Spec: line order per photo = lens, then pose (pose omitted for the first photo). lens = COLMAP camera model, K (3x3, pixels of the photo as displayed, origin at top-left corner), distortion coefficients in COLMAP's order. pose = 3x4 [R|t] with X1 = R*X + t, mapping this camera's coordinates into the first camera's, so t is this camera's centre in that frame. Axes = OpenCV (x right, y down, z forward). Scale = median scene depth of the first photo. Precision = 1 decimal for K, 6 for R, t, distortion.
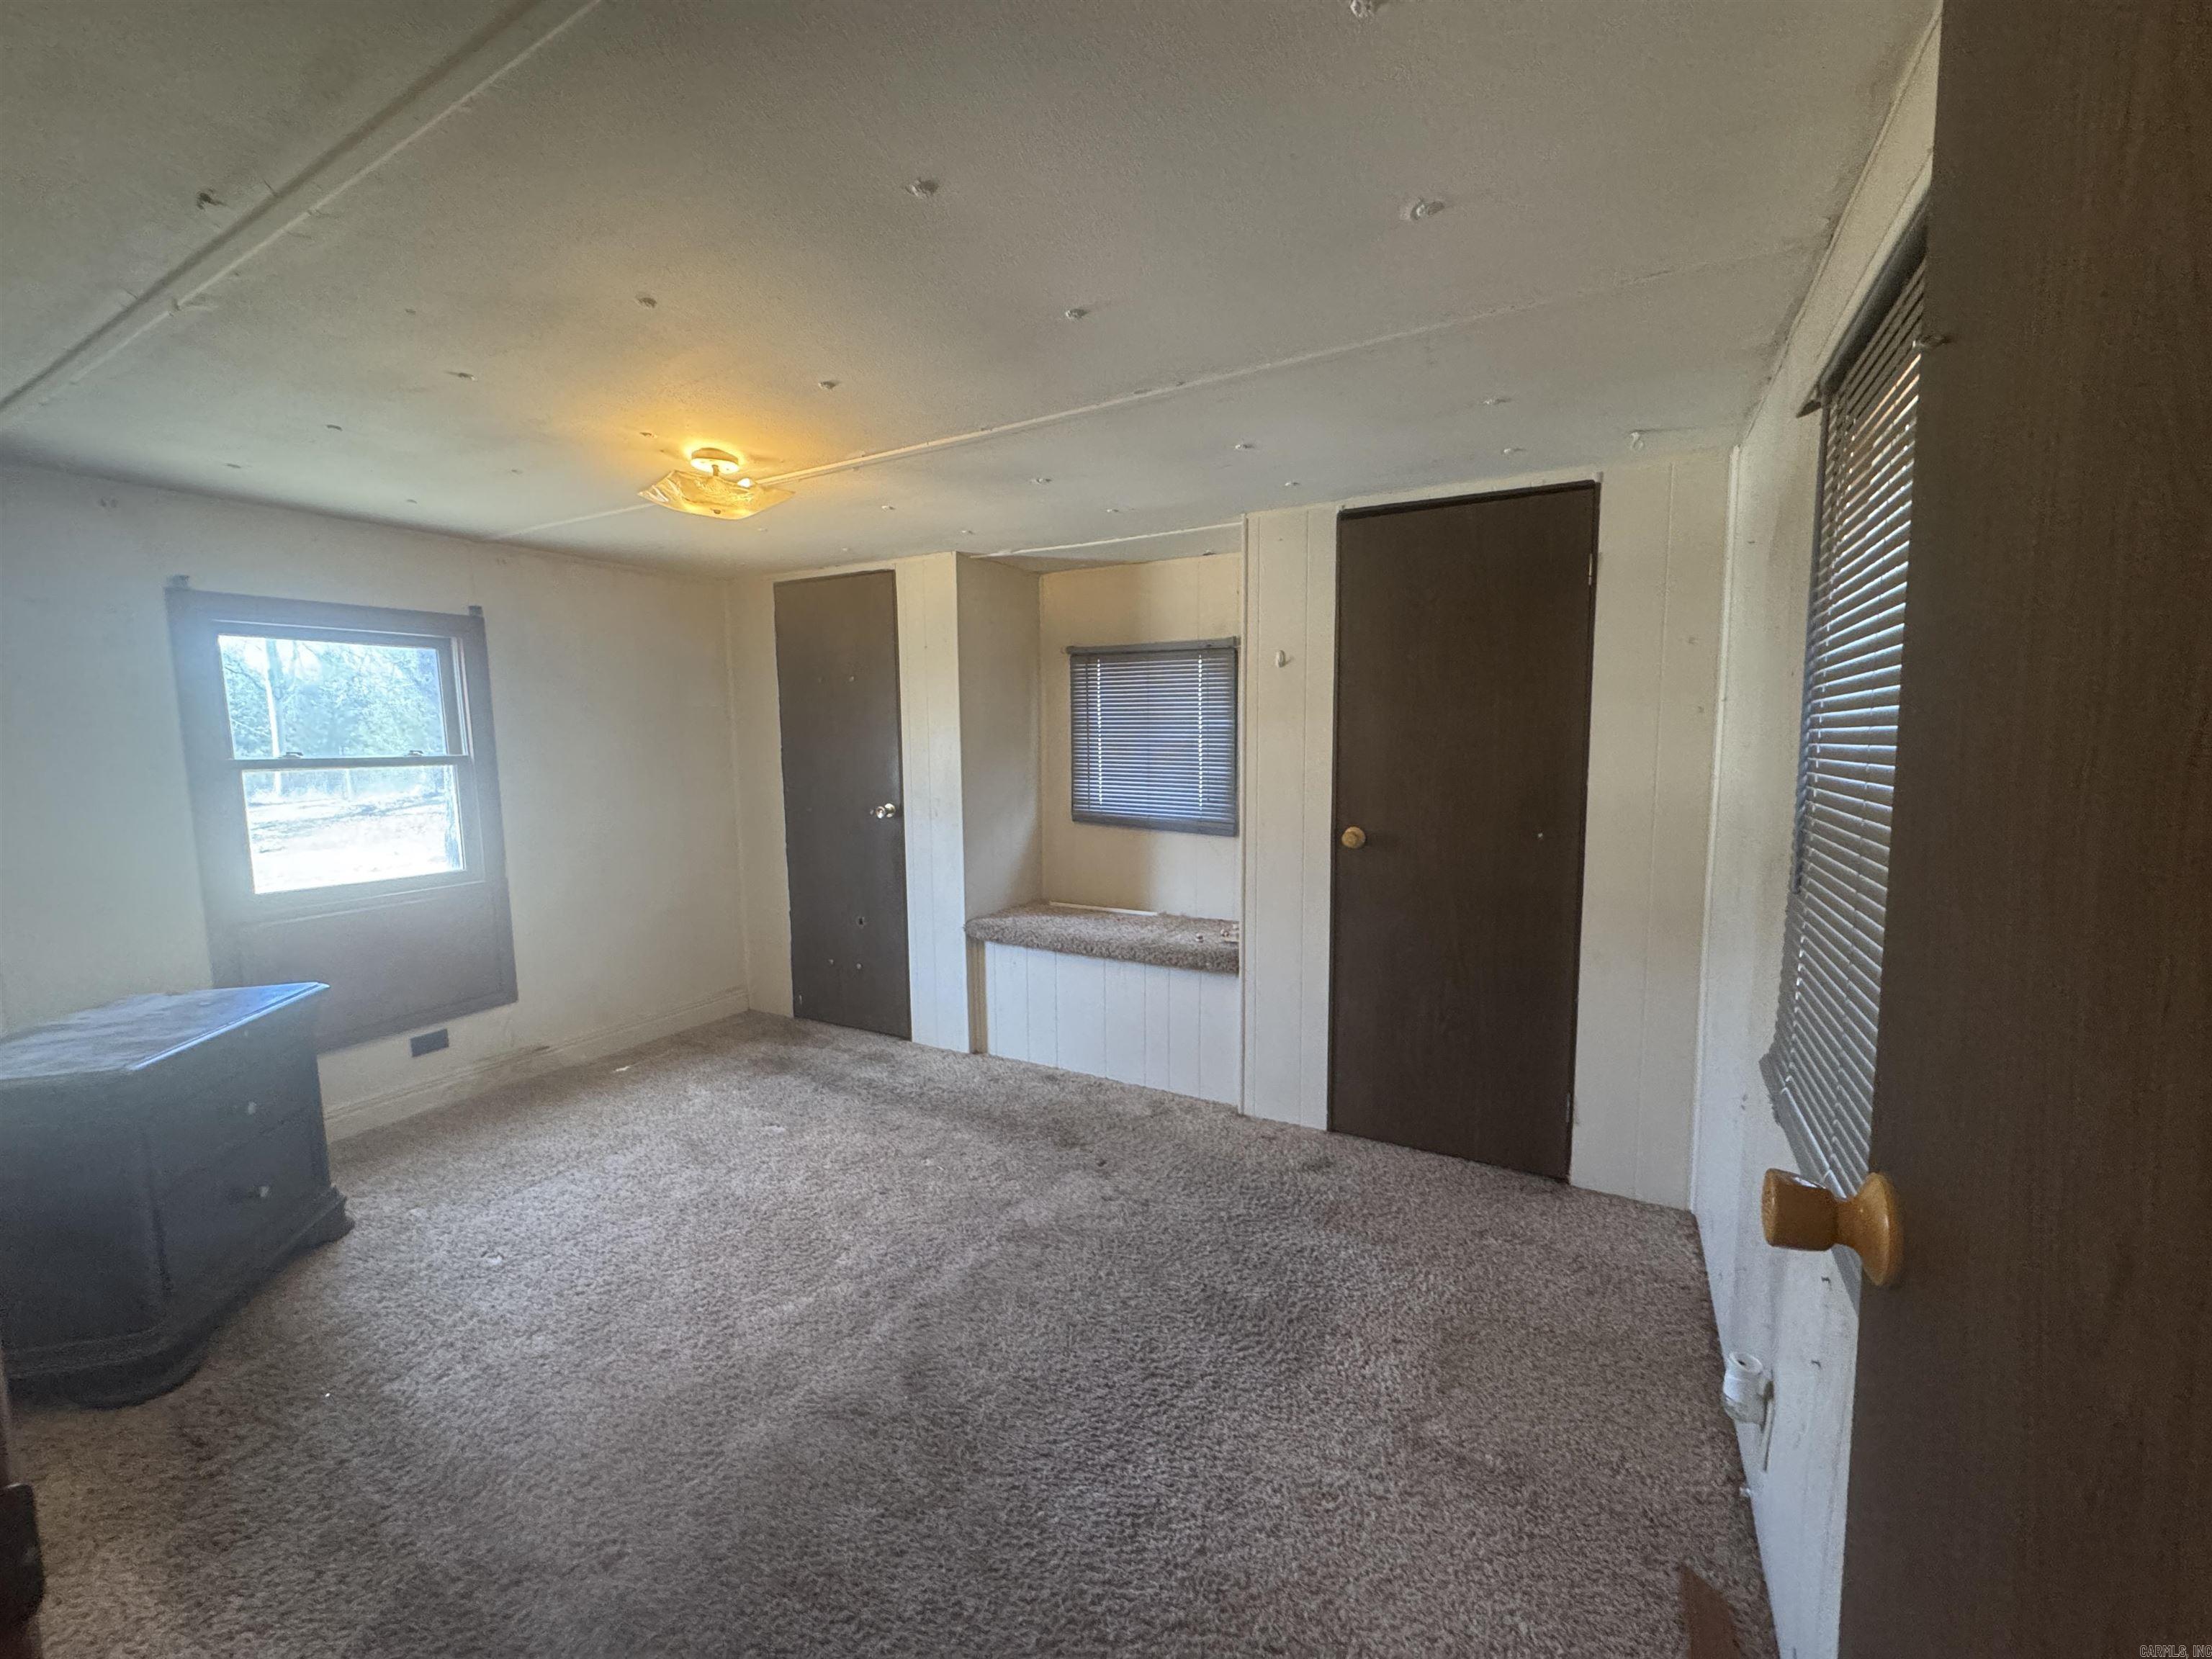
lens RADIAL K [[878.3, 0, 1100.9], [0, 878.3, 833.4], [0, 0, 1]] dist [-0.003306, -0.000072]
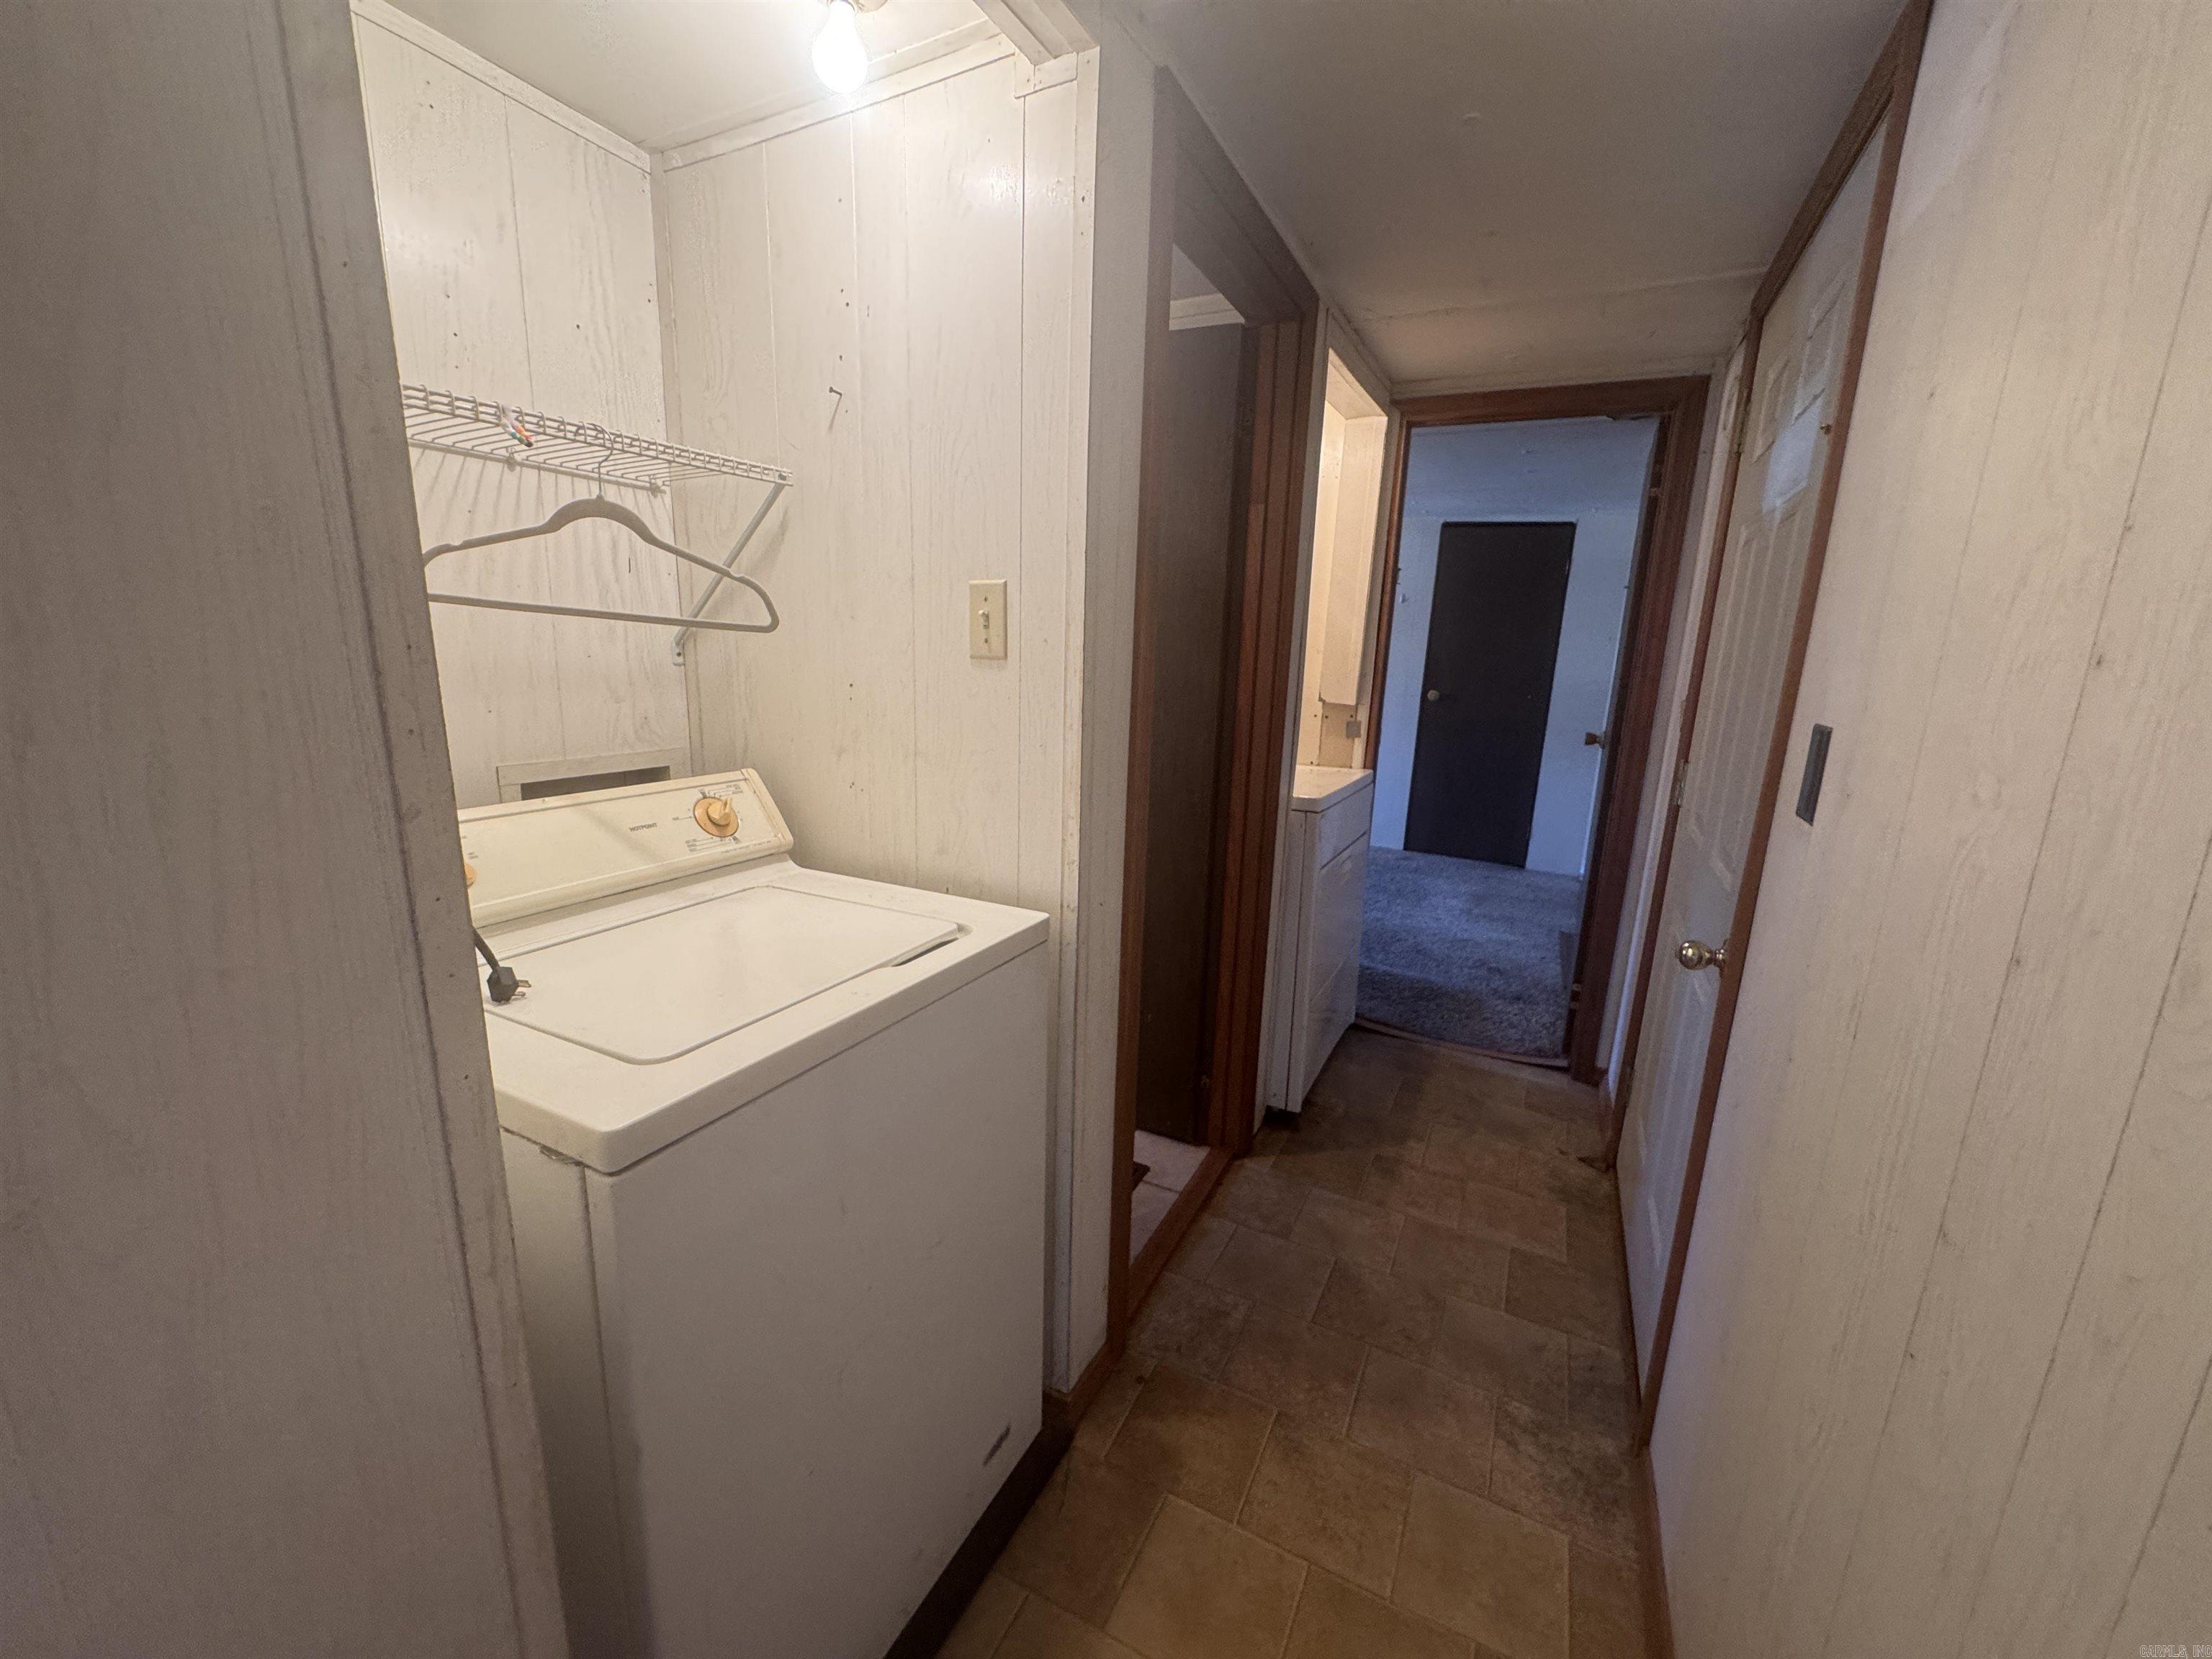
lens RADIAL K [[878.3, 0, 1100.2], [0, 878.3, 824.2], [0, 0, 1]] dist [-0.003306, -0.000072]
pose [[0.997970, 0.038774, 0.050517, -0.582570], [-0.044595, 0.991805, 0.119729, 0.095232], [-0.045460, -0.121739, 0.991521, -1.006232]]
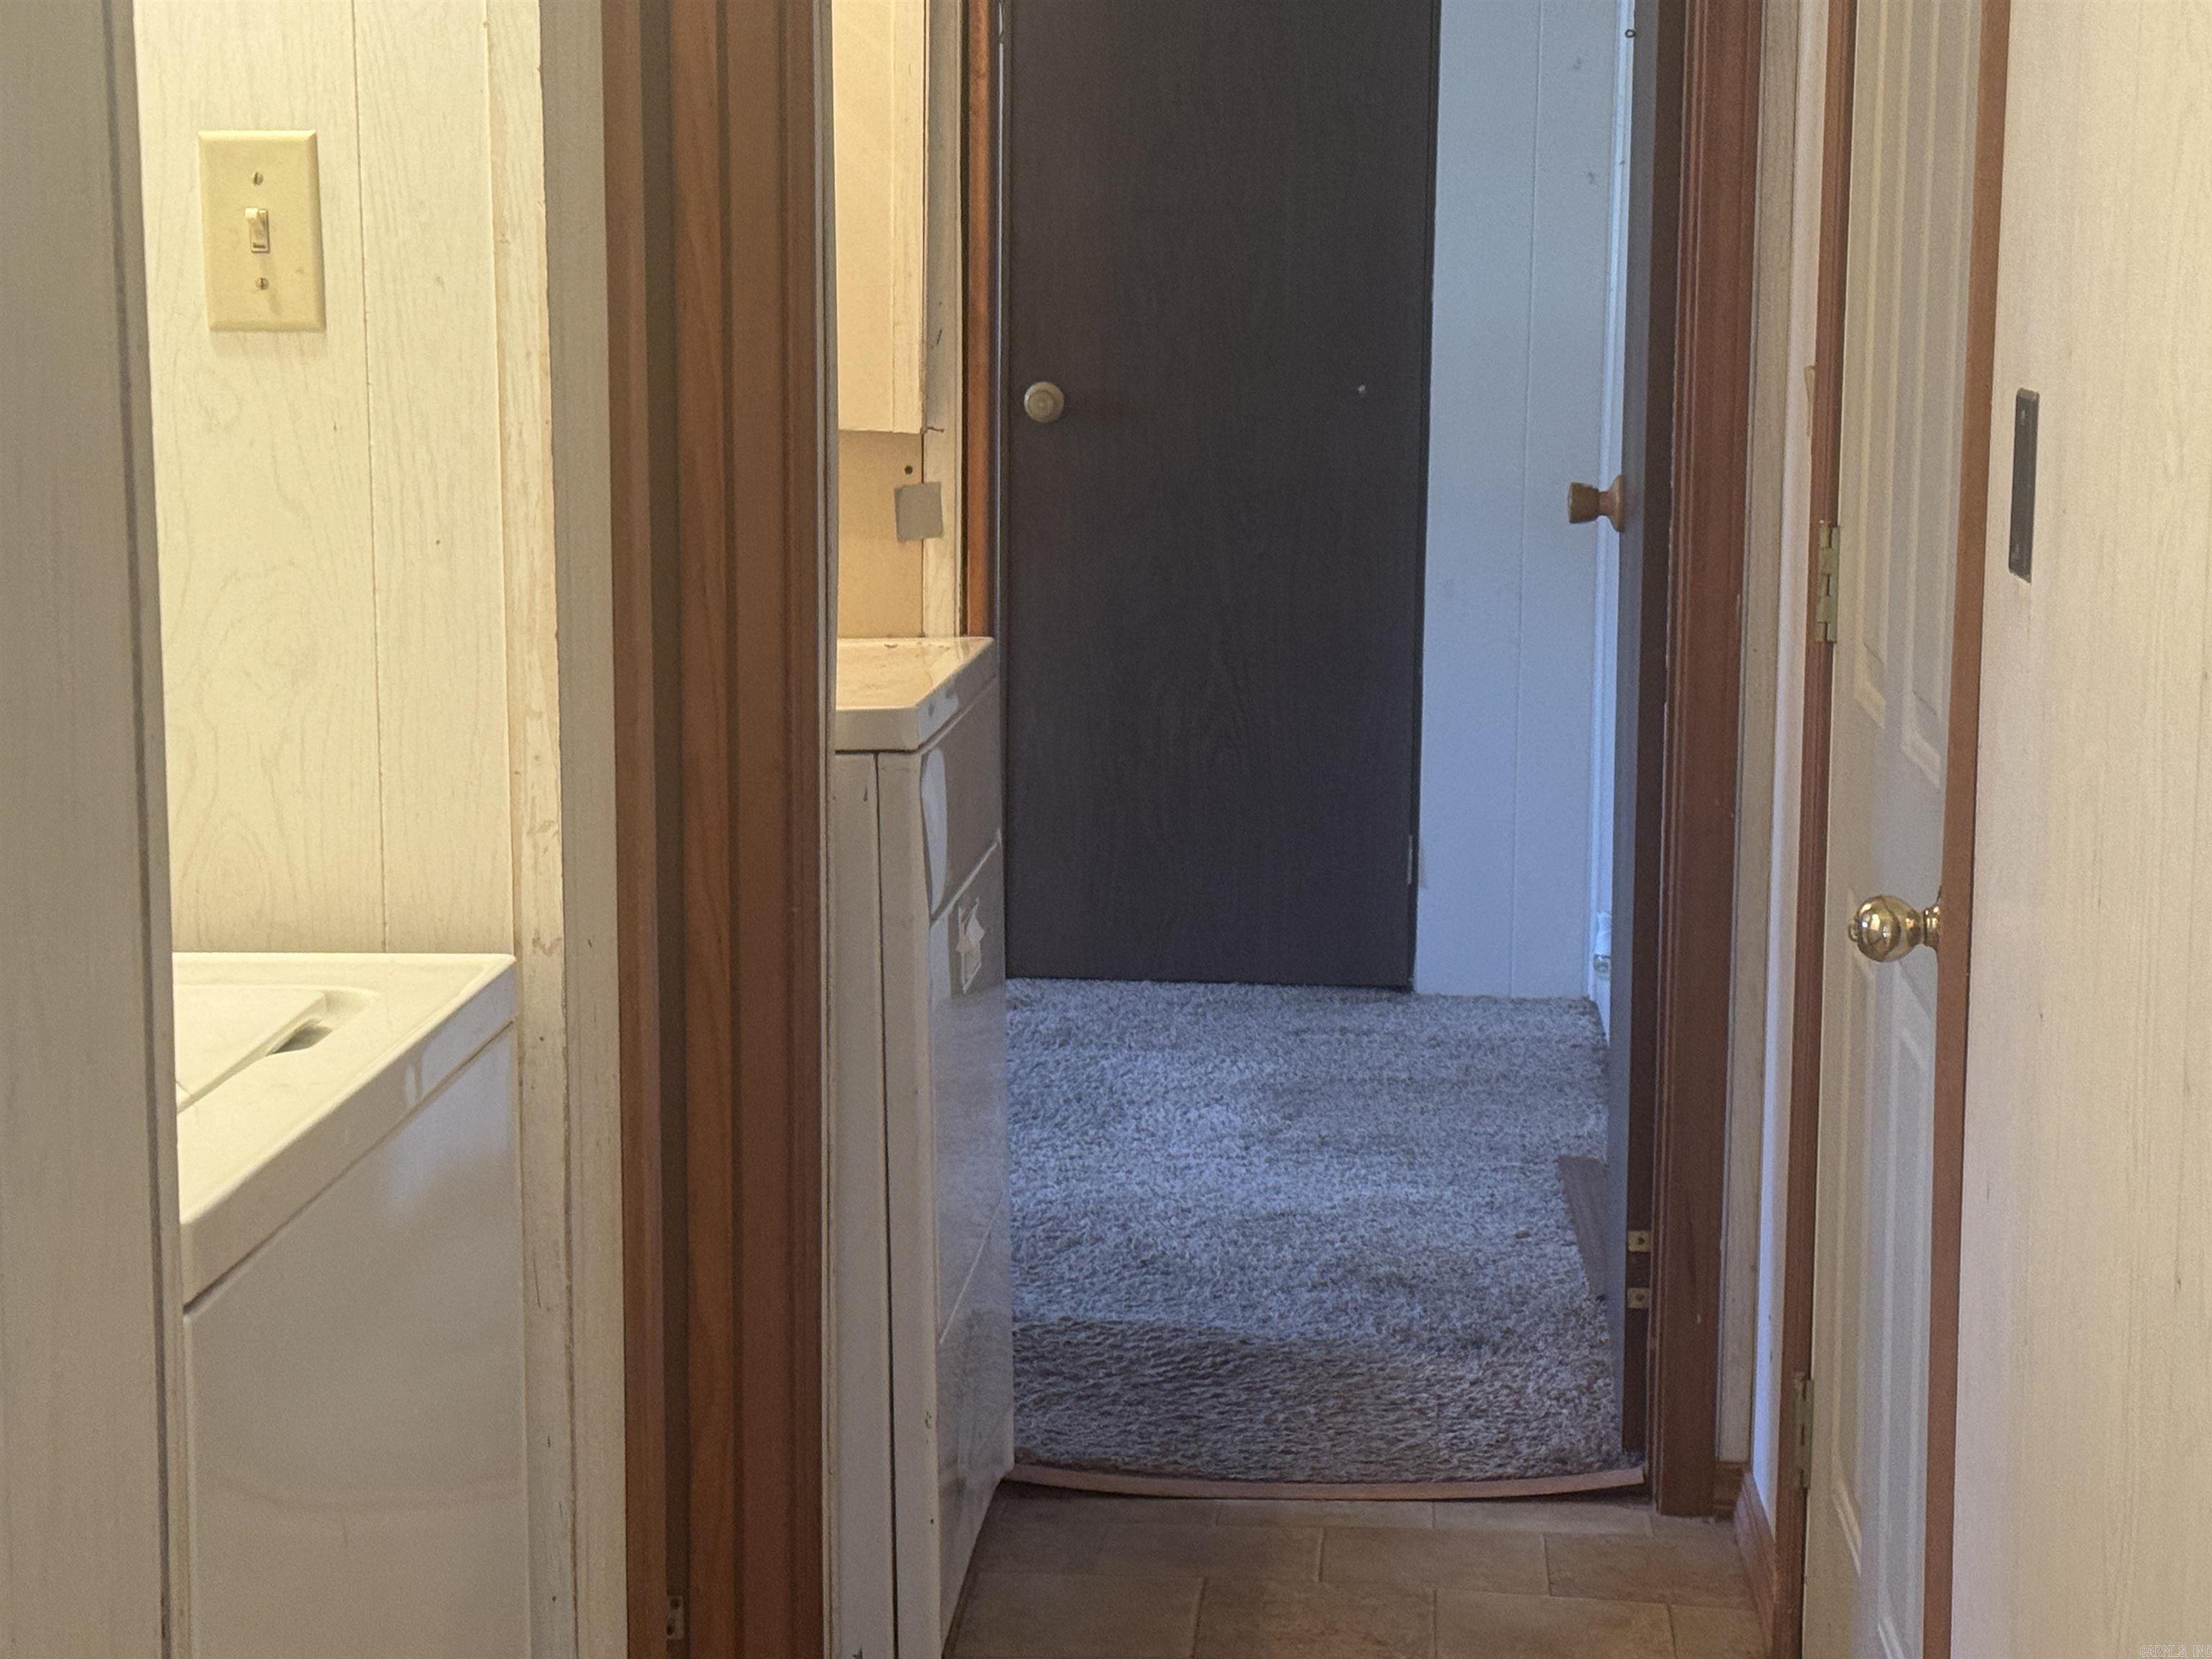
lens RADIAL K [[4262.3, 0, 1107.0], [0, 4262.3, 834.1], [0, 0, 1]] dist [0.126556, 0.000000]
pose [[0.897725, -0.044820, 0.438270, -0.892526], [0.021066, 0.998041, 0.058914, 0.125243], [-0.440052, -0.043656, 0.896911, -1.456502]]
